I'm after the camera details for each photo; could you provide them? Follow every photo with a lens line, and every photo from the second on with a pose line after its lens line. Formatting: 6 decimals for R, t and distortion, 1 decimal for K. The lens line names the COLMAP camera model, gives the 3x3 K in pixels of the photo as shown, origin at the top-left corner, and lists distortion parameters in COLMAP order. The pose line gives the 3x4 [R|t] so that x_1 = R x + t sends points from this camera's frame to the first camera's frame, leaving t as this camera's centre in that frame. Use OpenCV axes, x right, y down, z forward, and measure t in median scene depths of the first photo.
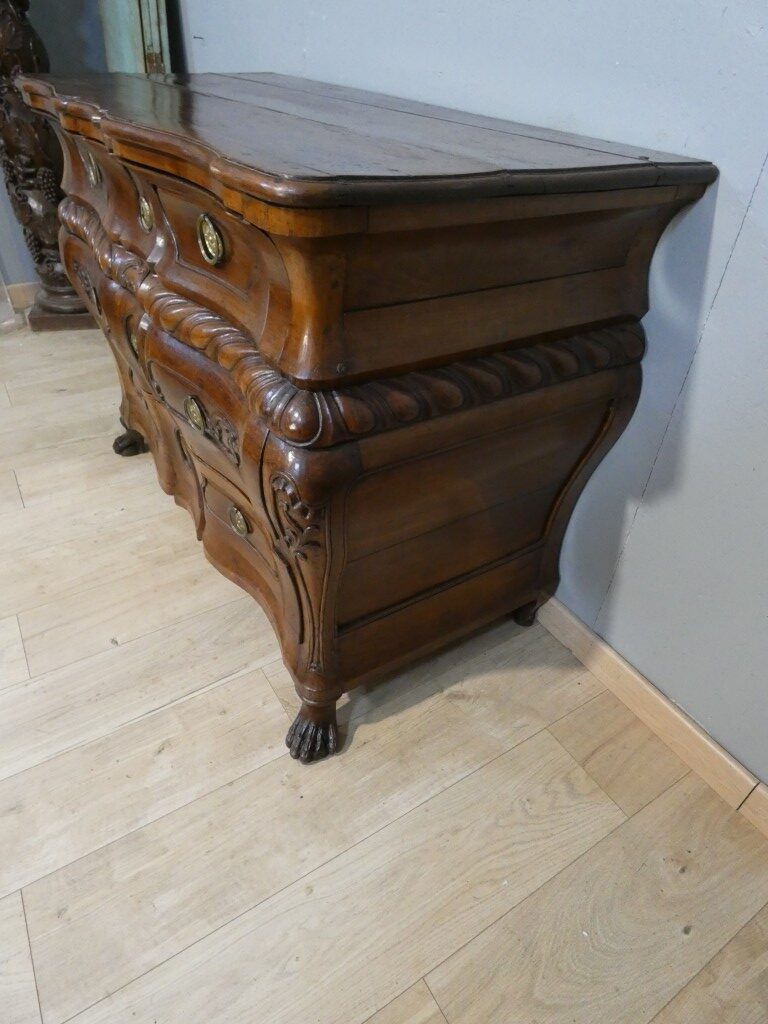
lens RADIAL K [[623.8, 0, 386.3], [0, 623.8, 514.8], [0, 0, 1]] dist [0.004658, -0.003215]
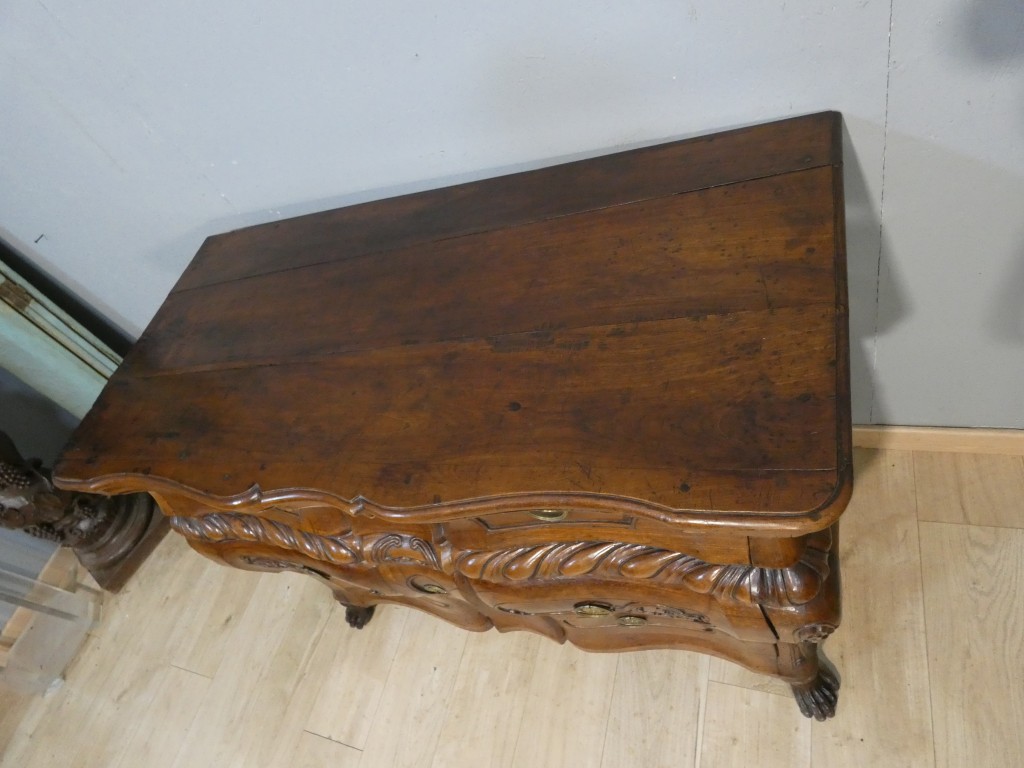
lens RADIAL K [[625.0, 0, 516.4], [0, 625.0, 379.9], [0, 0, 1]] dist [-0.000512, -0.001888]
pose [[0.672771, -0.724353, 0.150636, -0.236292], [0.702739, 0.689314, 0.176080, -0.581498], [-0.231380, -0.012604, 0.972782, 0.060013]]
